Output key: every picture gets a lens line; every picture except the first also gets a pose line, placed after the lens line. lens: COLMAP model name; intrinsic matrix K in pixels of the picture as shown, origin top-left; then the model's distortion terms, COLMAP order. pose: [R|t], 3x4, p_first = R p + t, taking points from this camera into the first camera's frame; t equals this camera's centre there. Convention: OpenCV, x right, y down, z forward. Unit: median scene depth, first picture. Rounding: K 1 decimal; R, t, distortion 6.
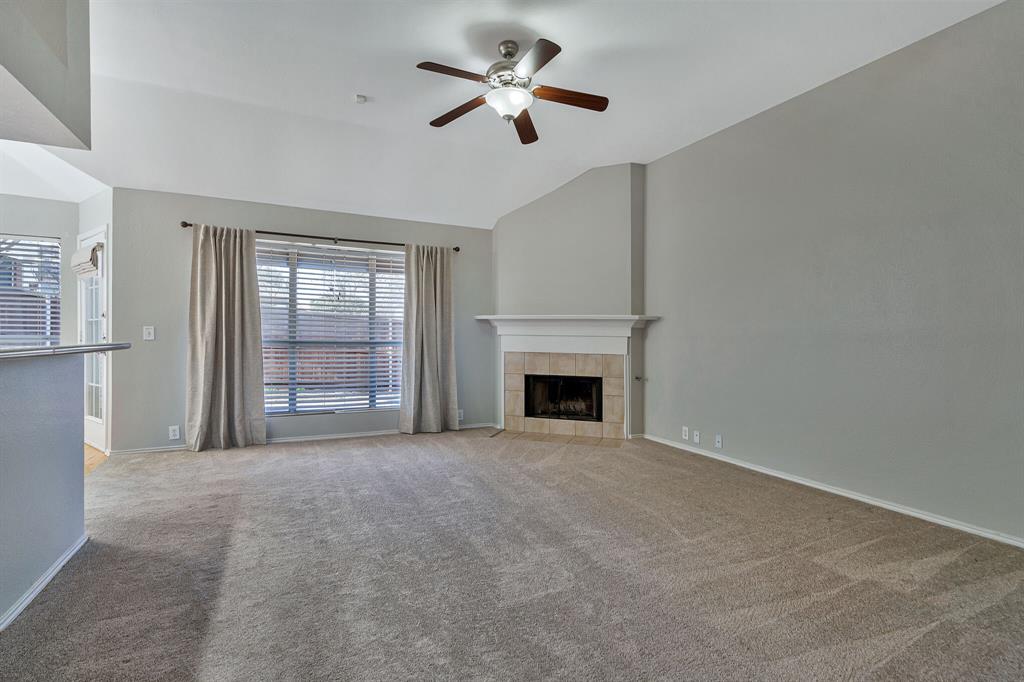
lens RADIAL K [[474.9, 0, 511.6], [0, 474.9, 338.5], [0, 0, 1]] dist [0.001674, 0.000979]
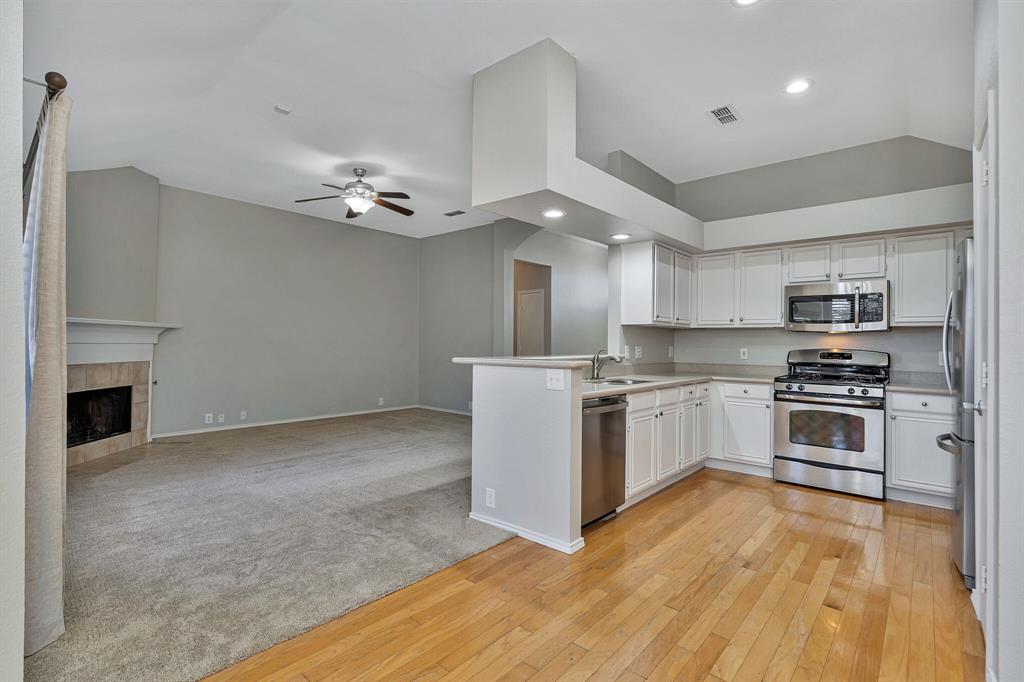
lens RADIAL K [[474.9, 0, 512.4], [0, 474.9, 333.5], [0, 0, 1]] dist [0.001674, 0.000979]
pose [[-0.391890, 0.004915, 0.919999, -1.027835], [-0.007291, 0.999938, -0.008448, -0.022776], [-0.919983, -0.010018, -0.391830, 0.681420]]
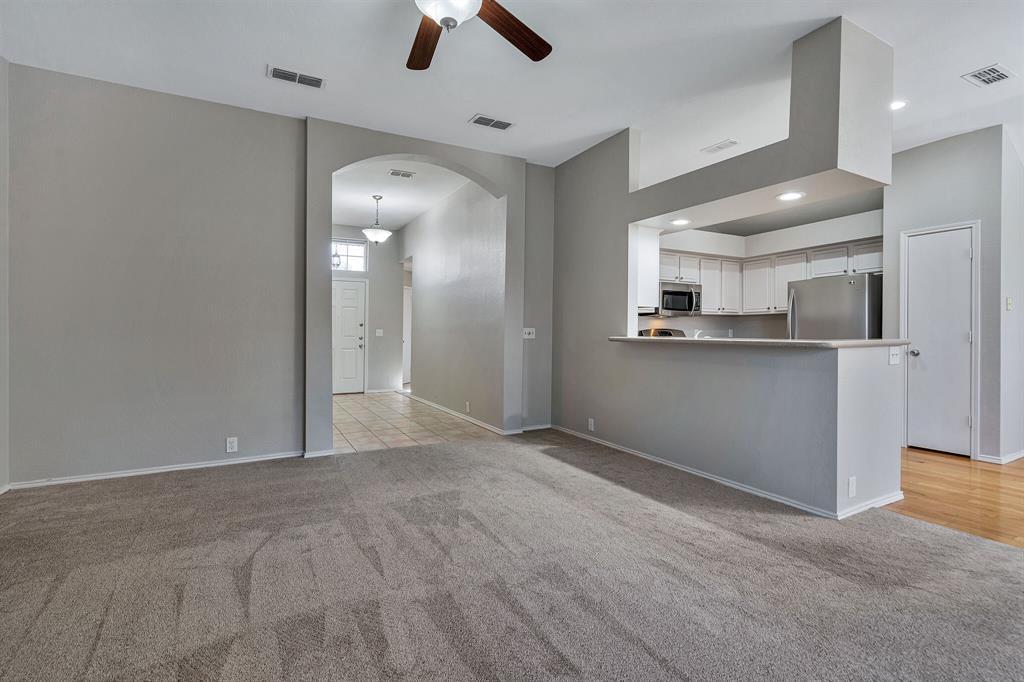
lens RADIAL K [[474.9, 0, 515.0], [0, 474.9, 333.9], [0, 0, 1]] dist [0.001674, 0.000979]
pose [[-0.998912, -0.009016, -0.045749, -0.053627], [-0.009692, 0.999847, 0.014587, -0.009390], [0.045610, 0.015015, -0.998846, 1.012017]]
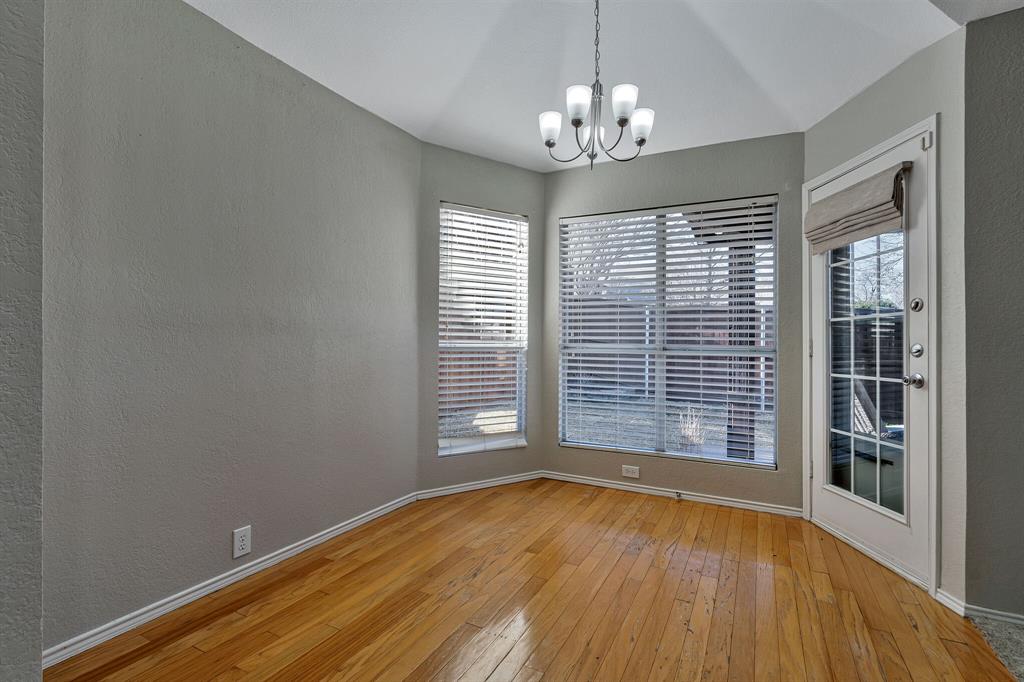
lens RADIAL K [[474.9, 0, 515.3], [0, 474.9, 339.1], [0, 0, 1]] dist [0.001674, 0.000979]
pose [[0.602655, -0.005070, -0.797986, -0.607456], [-0.013990, 0.999759, -0.016917, -0.000163], [0.797879, 0.021359, 0.602439, 0.316006]]
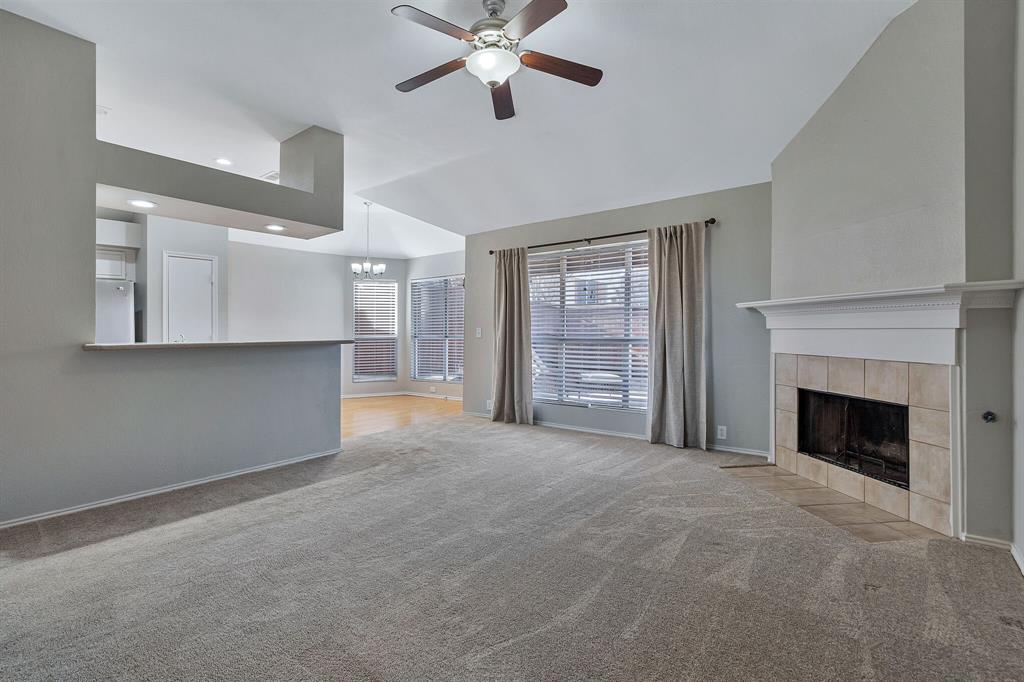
lens RADIAL K [[474.9, 0, 520.2], [0, 474.9, 335.3], [0, 0, 1]] dist [0.001674, 0.000979]
pose [[0.459541, -0.007107, -0.888128, 0.473138], [0.006665, 0.999967, -0.004553, 0.003078], [0.888131, -0.003827, 0.459574, 0.381923]]
